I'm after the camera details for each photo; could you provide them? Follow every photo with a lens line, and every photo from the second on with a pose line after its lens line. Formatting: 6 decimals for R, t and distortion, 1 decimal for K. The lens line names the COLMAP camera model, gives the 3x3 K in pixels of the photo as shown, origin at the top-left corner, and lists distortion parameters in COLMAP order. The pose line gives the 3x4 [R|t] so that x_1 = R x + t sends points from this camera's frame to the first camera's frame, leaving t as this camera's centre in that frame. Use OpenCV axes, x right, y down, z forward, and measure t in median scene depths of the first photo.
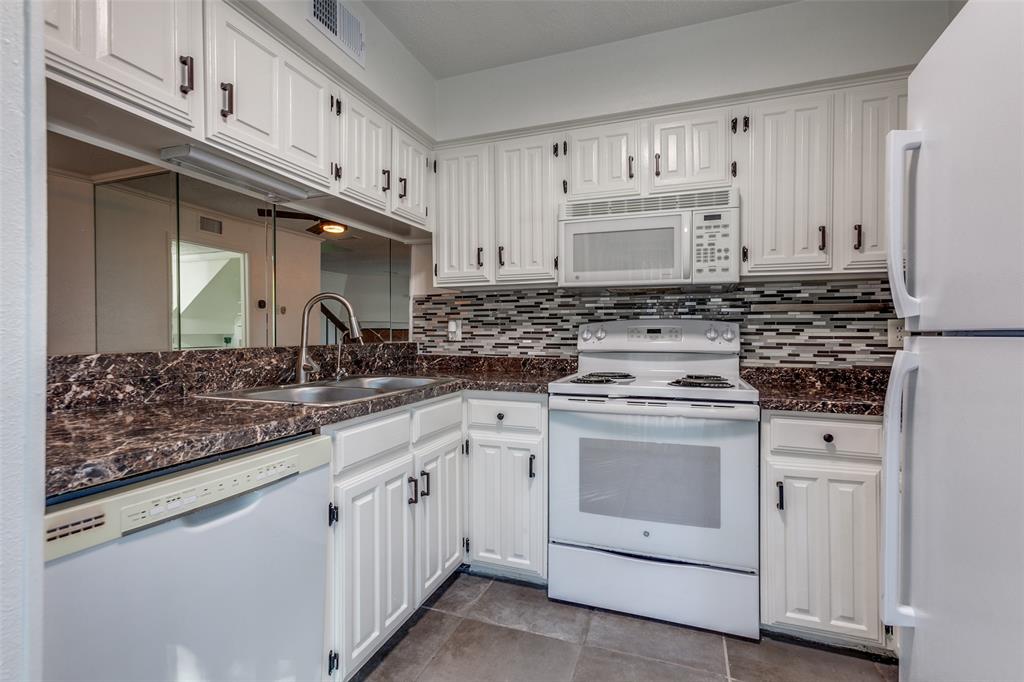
lens RADIAL K [[450.6, 0, 526.6], [0, 450.6, 334.3], [0, 0, 1]] dist [-0.007582, 0.001257]
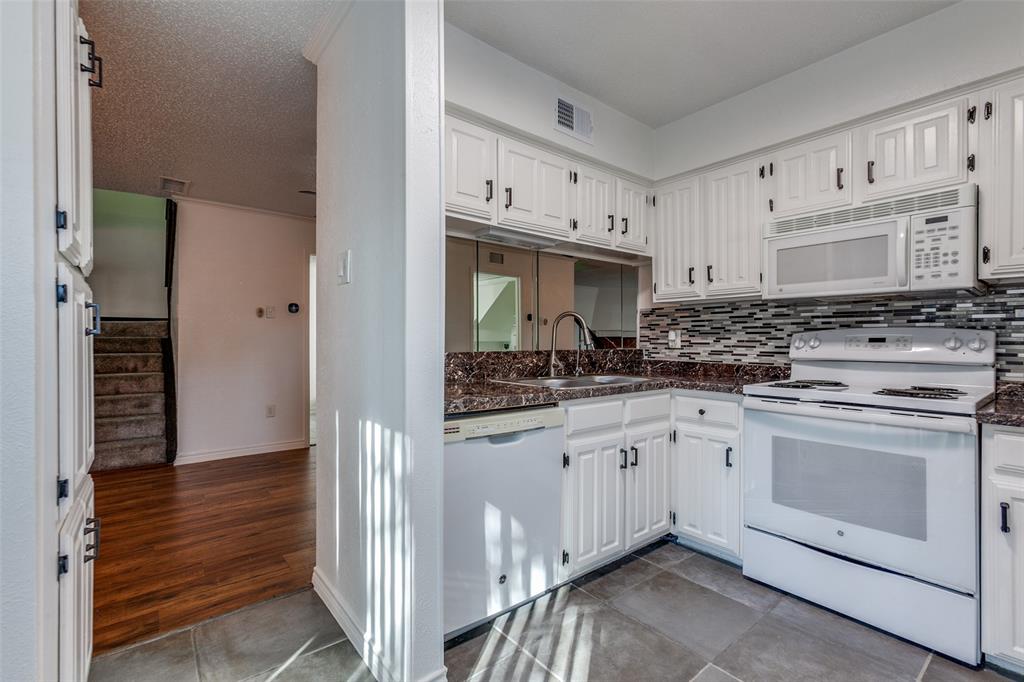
lens RADIAL K [[450.6, 0, 526.6], [0, 450.6, 334.3], [0, 0, 1]] dist [-0.007582, 0.001257]
pose [[0.856865, -0.004637, -0.515520, 0.149036], [-0.004543, 0.999853, -0.016545, 0.000141], [0.515521, 0.016519, 0.856718, -0.233551]]
